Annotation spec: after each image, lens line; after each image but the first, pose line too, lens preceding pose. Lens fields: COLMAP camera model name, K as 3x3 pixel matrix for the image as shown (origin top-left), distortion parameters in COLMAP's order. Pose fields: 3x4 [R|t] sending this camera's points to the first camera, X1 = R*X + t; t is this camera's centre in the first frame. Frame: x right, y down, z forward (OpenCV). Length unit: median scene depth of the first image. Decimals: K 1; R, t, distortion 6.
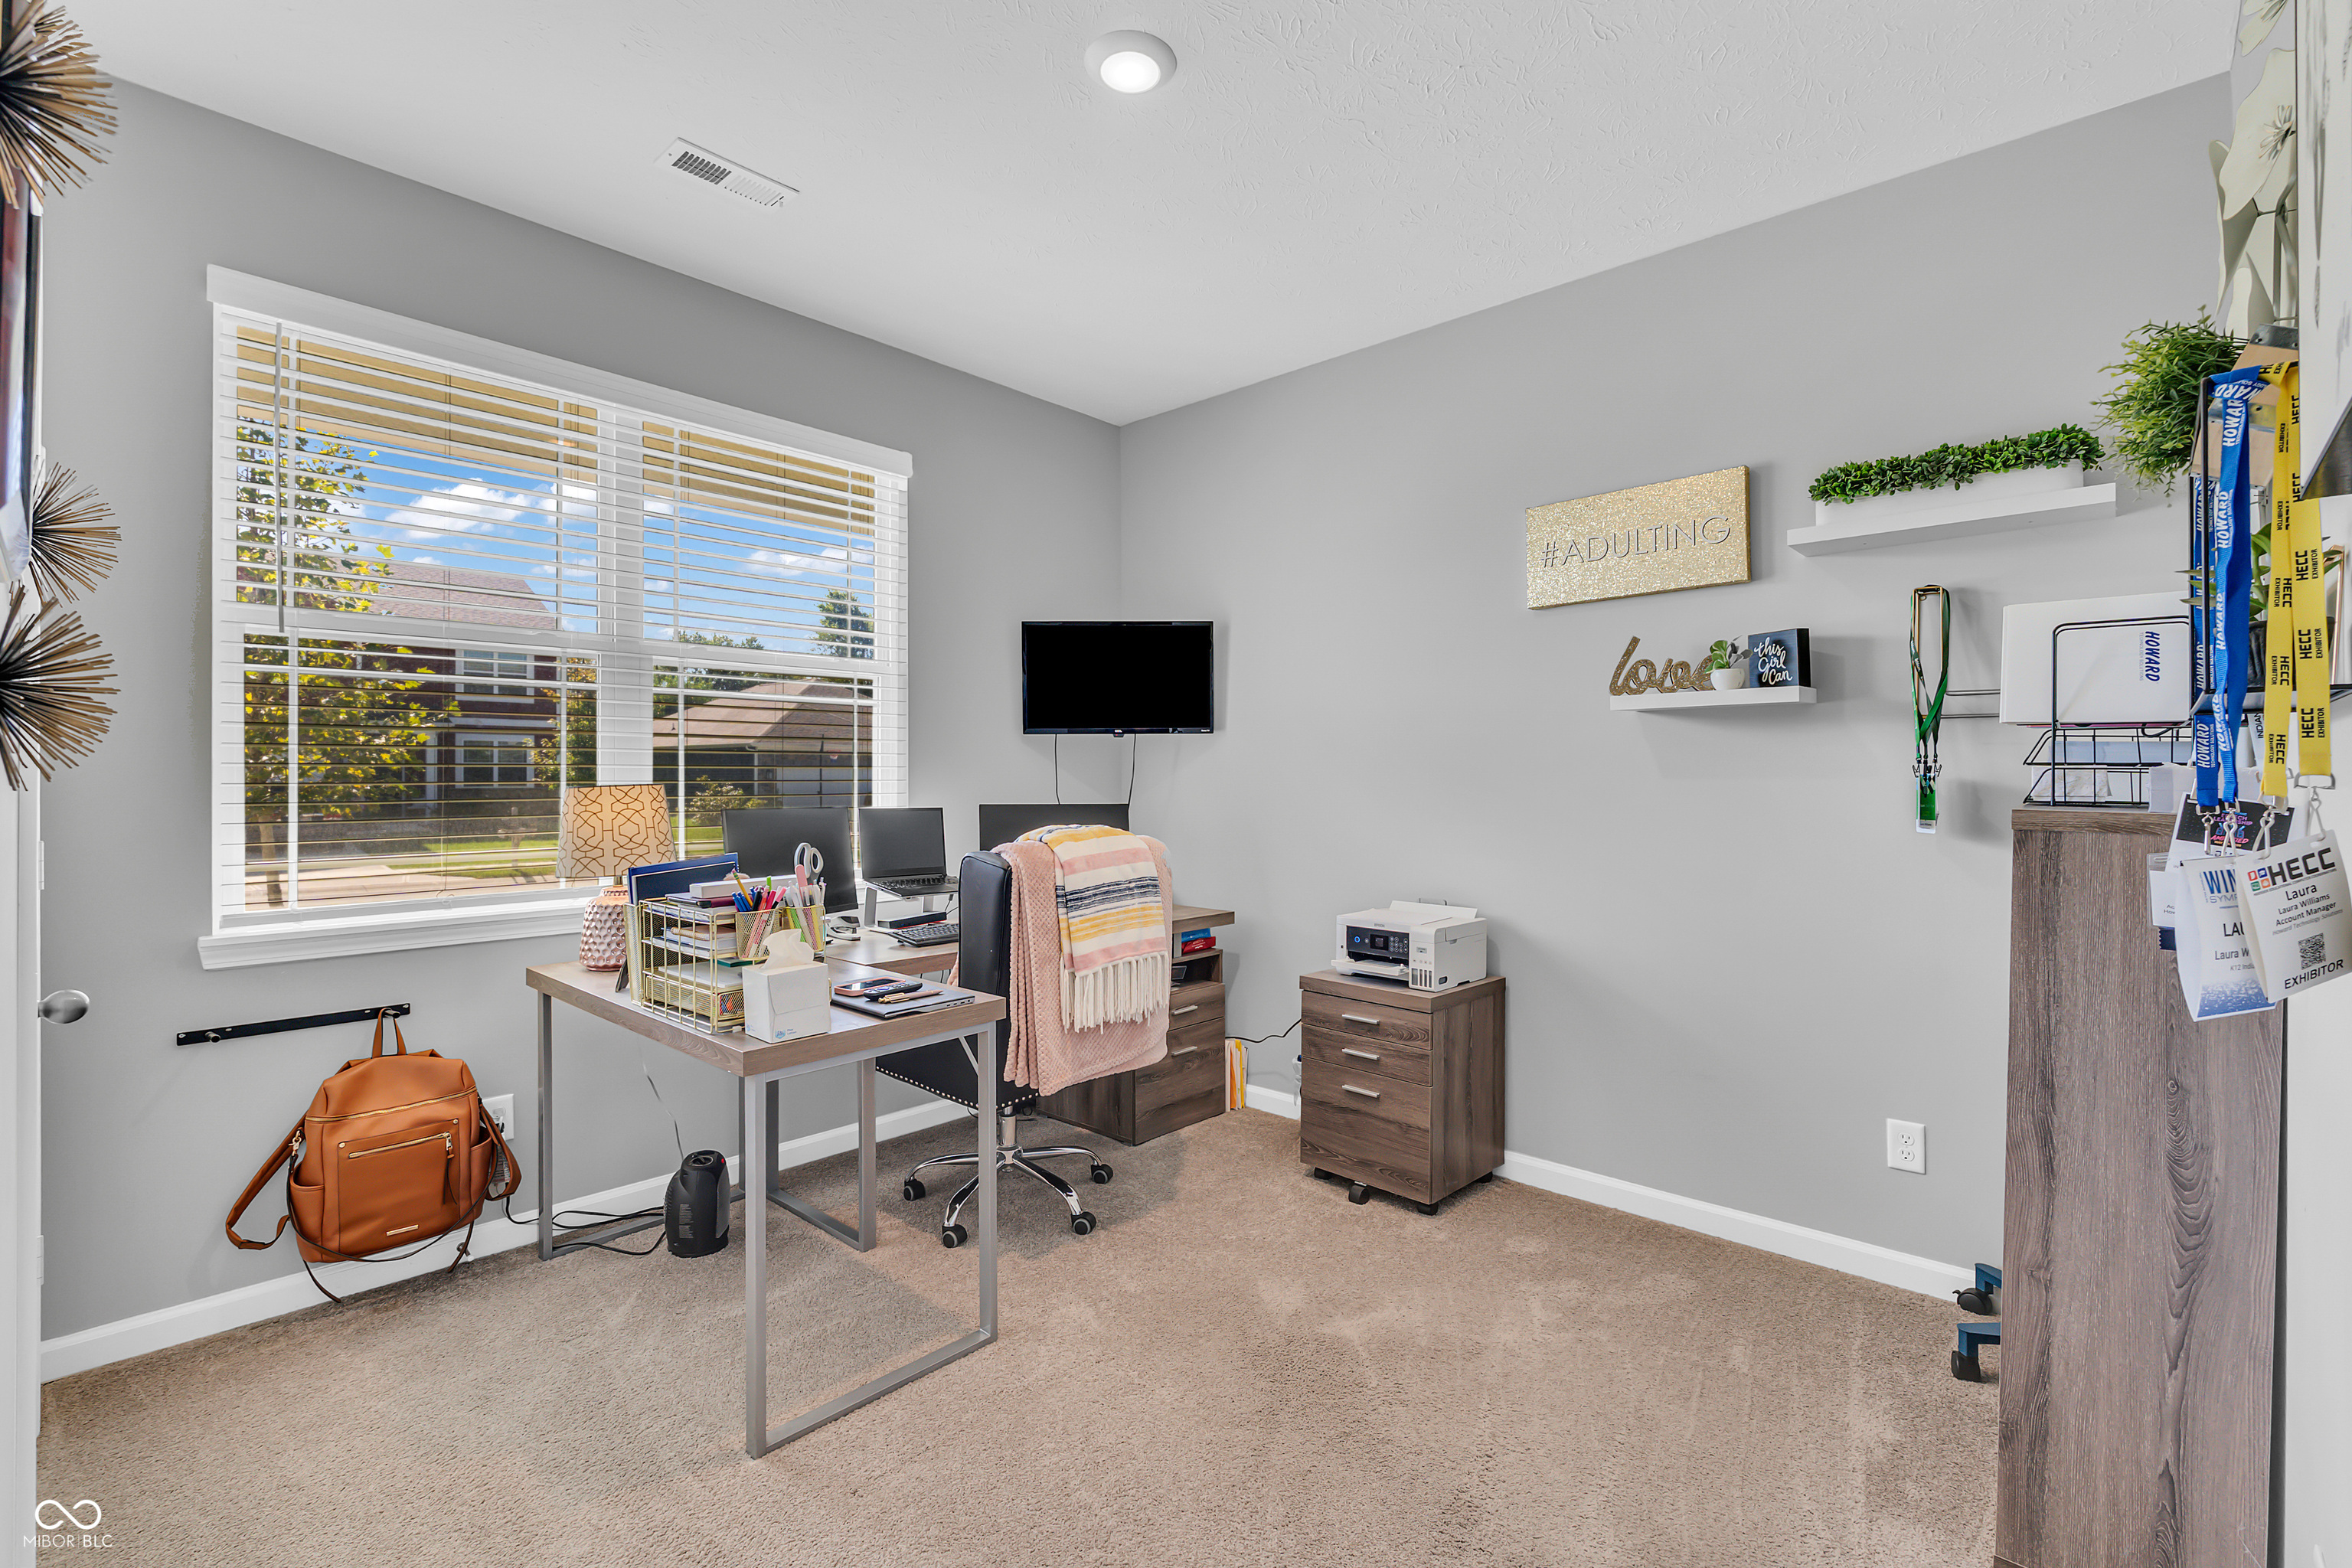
lens RADIAL K [[1038.0, 0, 1182.3], [0, 1038.0, 794.6], [0, 0, 1]] dist [-0.006836, 0.000024]
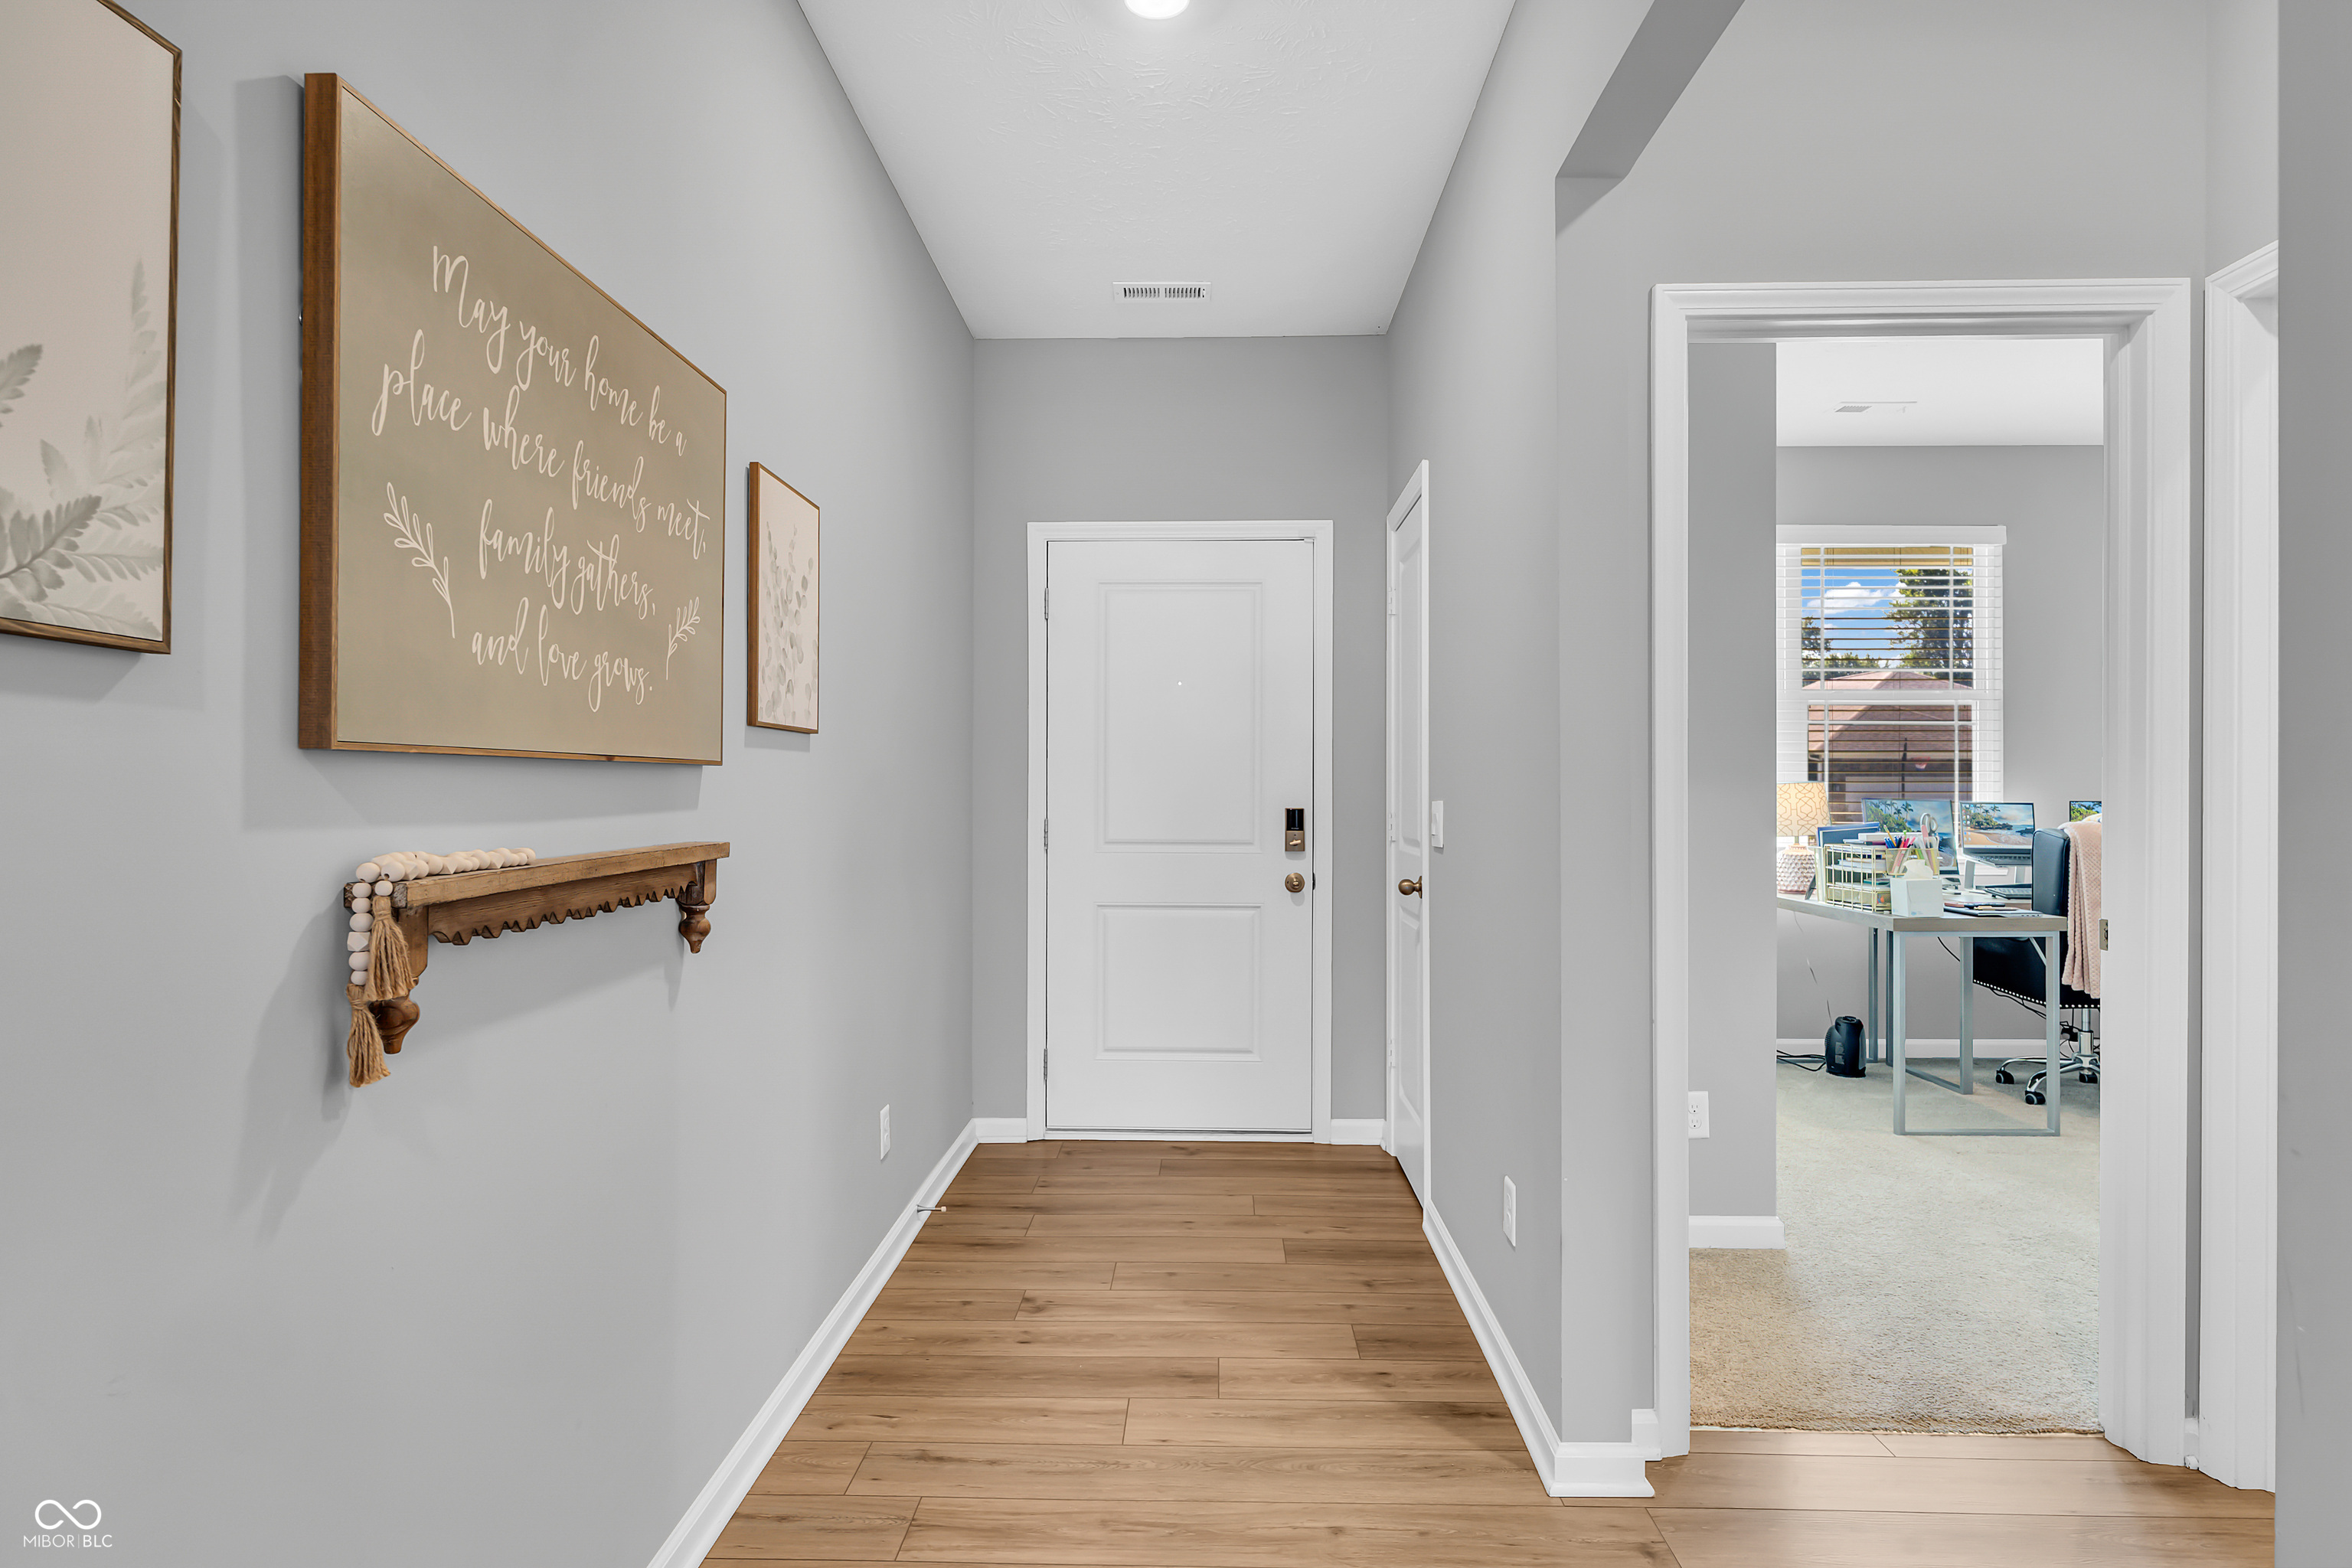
lens RADIAL K [[1280.7, 0, 1177.9], [0, 1280.7, 770.2], [0, 0, 1]] dist [-0.004061, -0.000424]
pose [[0.660380, -0.009242, -0.750874, 0.338564], [-0.016336, 0.999511, -0.026669, 0.041537], [0.750753, 0.029878, 0.659906, -1.099771]]
